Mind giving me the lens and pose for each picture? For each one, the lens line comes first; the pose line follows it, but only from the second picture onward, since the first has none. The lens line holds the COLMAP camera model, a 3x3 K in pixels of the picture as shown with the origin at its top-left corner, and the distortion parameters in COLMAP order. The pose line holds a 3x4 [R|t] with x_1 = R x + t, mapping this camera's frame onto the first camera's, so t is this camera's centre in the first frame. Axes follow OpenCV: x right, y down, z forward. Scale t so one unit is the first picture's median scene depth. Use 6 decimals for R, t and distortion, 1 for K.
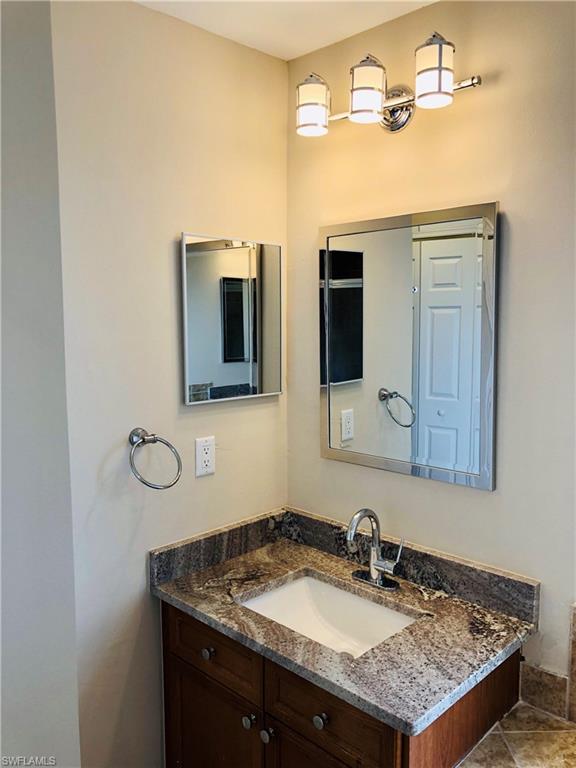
lens RADIAL K [[631.0, 0, 287.4], [0, 631.0, 385.0], [0, 0, 1]] dist [0.044875, -0.034324]
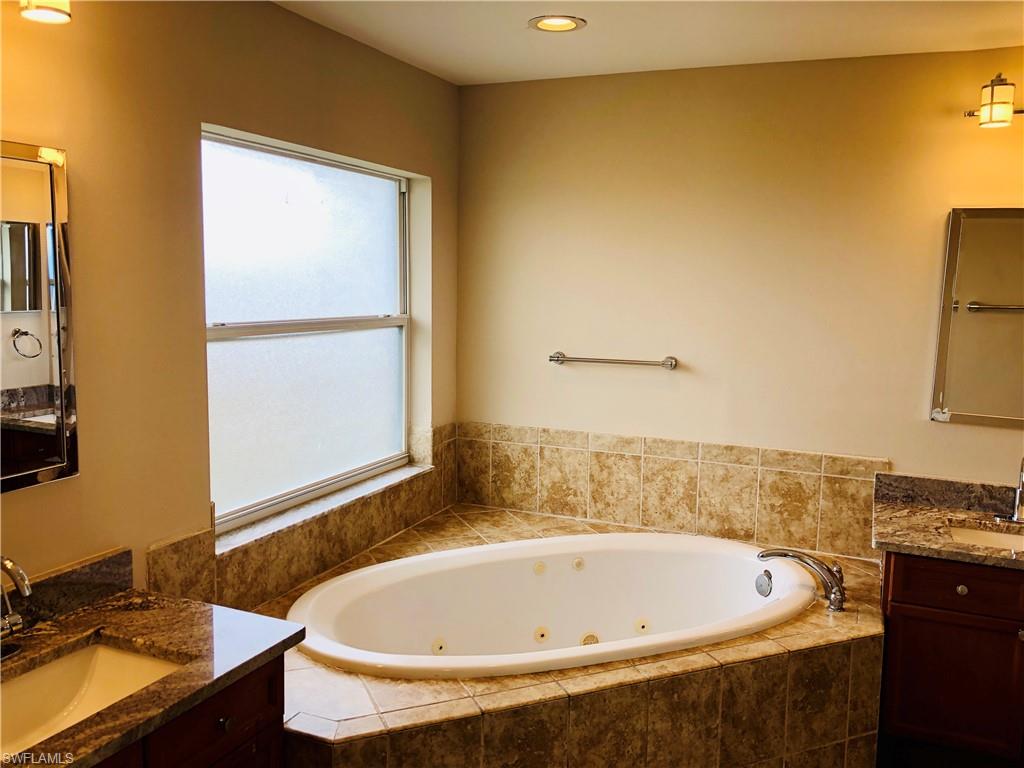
lens RADIAL K [[841.4, 0, 511.9], [0, 841.4, 381.6], [0, 0, 1]] dist [0.044875, -0.034324]
pose [[-0.349049, -0.110769, 0.930535, -1.020189], [0.089770, 0.984470, 0.150862, -0.092081], [-0.932795, 0.136192, -0.333685, 0.832386]]
